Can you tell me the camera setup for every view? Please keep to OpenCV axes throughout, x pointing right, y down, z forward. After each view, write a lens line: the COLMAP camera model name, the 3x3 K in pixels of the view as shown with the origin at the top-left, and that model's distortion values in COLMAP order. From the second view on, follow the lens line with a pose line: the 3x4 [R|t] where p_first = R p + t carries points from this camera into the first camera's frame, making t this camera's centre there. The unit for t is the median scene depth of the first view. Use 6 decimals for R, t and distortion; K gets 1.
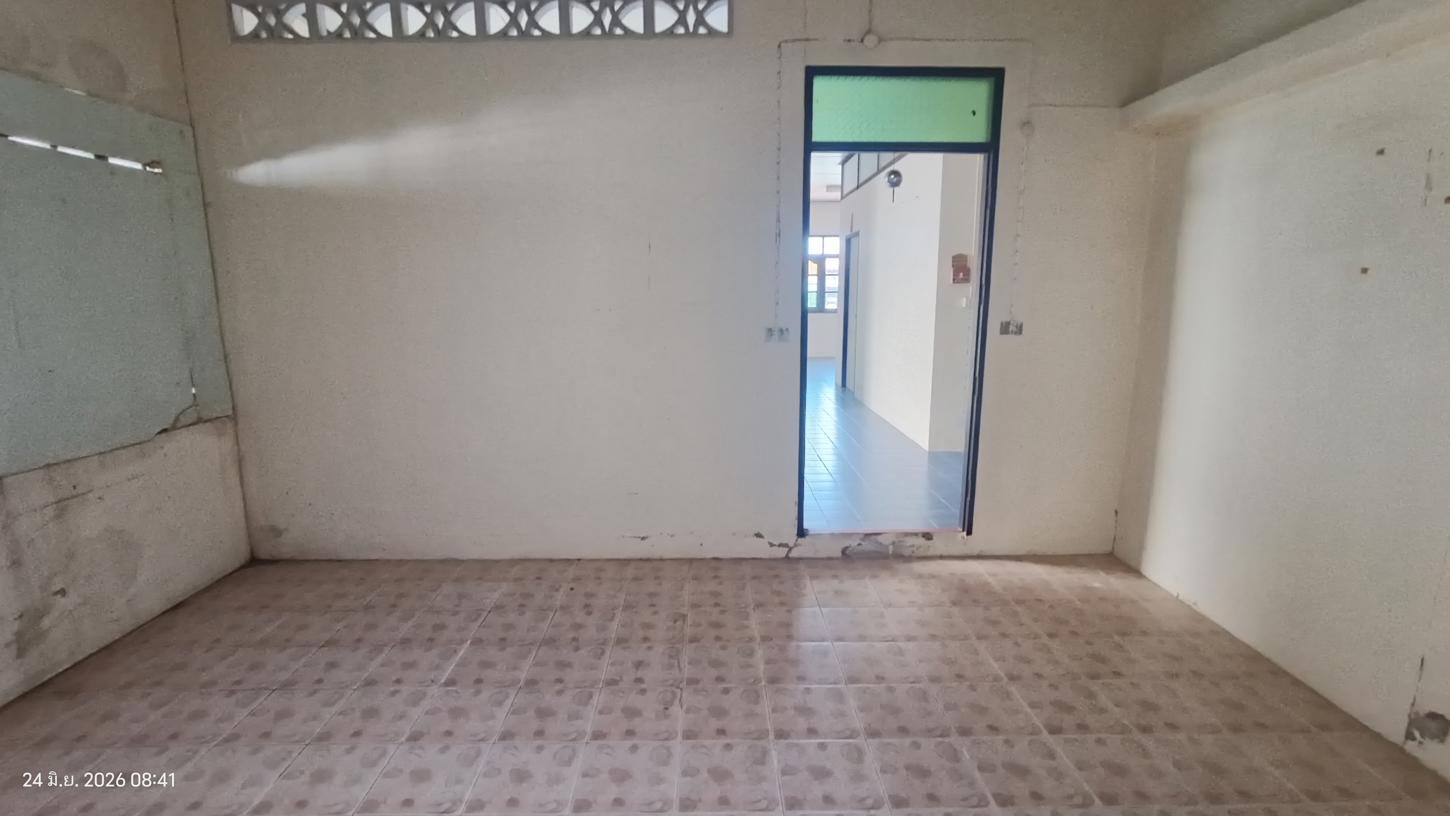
lens RADIAL K [[666.0, 0, 714.2], [0, 666.0, 412.1], [0, 0, 1]] dist [-0.038980, 0.021965]
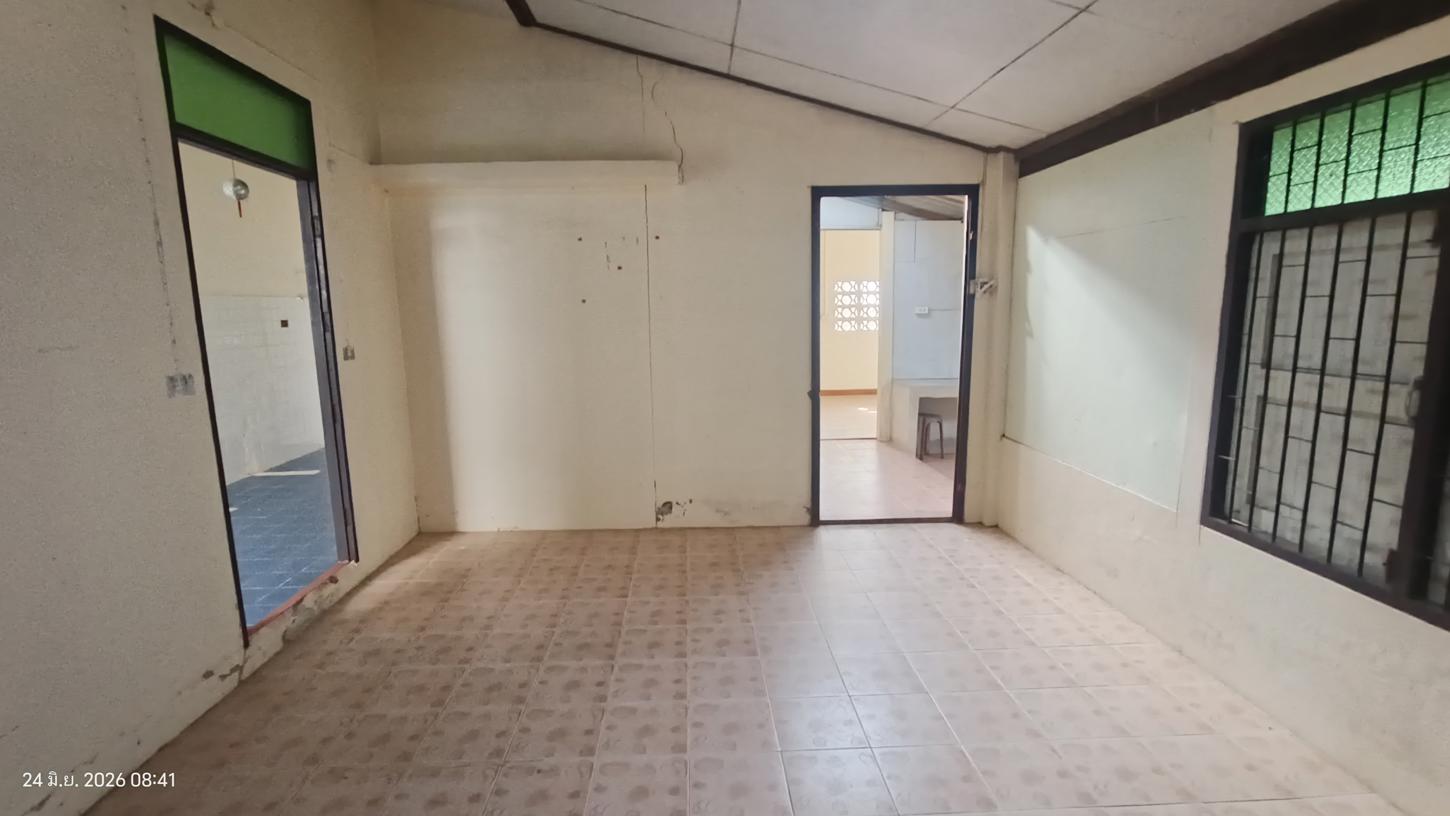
lens RADIAL K [[666.0, 0, 714.2], [0, 666.0, 412.1], [0, 0, 1]] dist [-0.038980, 0.021965]
pose [[-0.025383, -0.151793, 0.988086, -0.681898], [0.201892, 0.967260, 0.153780, -0.090656], [-0.979079, 0.203390, 0.006093, 0.500677]]
